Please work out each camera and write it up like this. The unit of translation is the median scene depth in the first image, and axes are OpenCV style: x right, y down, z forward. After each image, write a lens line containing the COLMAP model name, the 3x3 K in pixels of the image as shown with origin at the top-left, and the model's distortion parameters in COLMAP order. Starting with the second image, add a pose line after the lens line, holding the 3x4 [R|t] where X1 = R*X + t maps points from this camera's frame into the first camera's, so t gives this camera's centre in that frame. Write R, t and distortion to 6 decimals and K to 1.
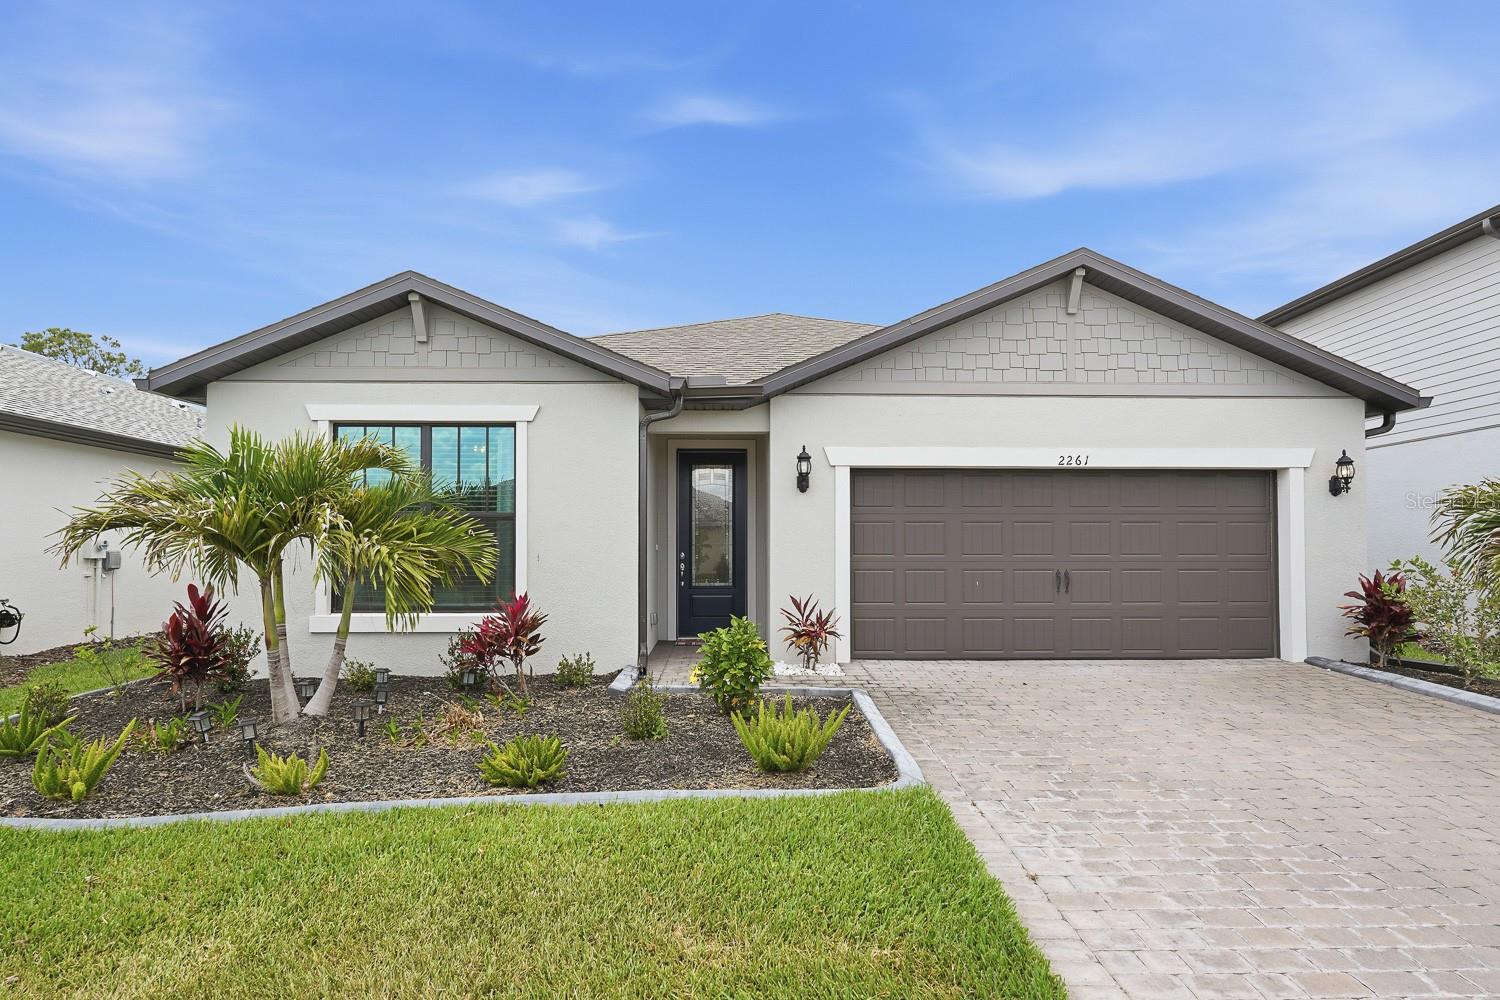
lens RADIAL K [[826.3, 0, 750.8], [0, 826.3, 507.0], [0, 0, 1]] dist [0.000068, 0.000012]
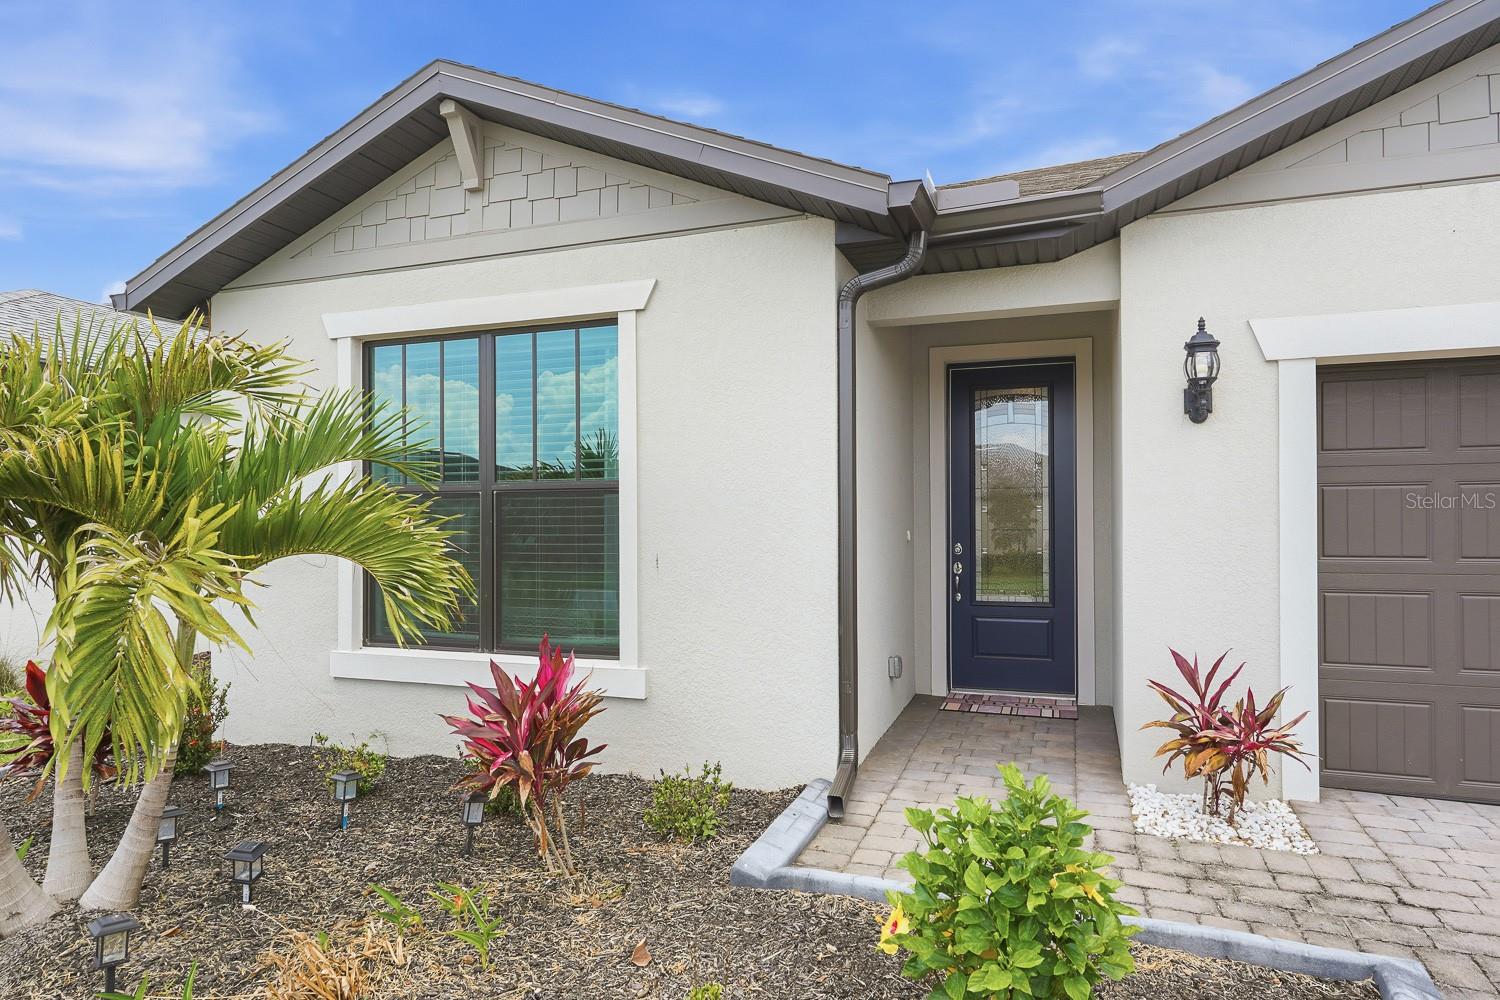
lens RADIAL K [[903.8, 0, 747.2], [0, 903.8, 520.6], [0, 0, 1]] dist [-0.004629, -0.000668]
pose [[0.933334, -0.005932, -0.358959, 0.009098], [0.023262, 0.998762, 0.043979, 0.009638], [0.358254, -0.049397, 0.932317, 0.462303]]
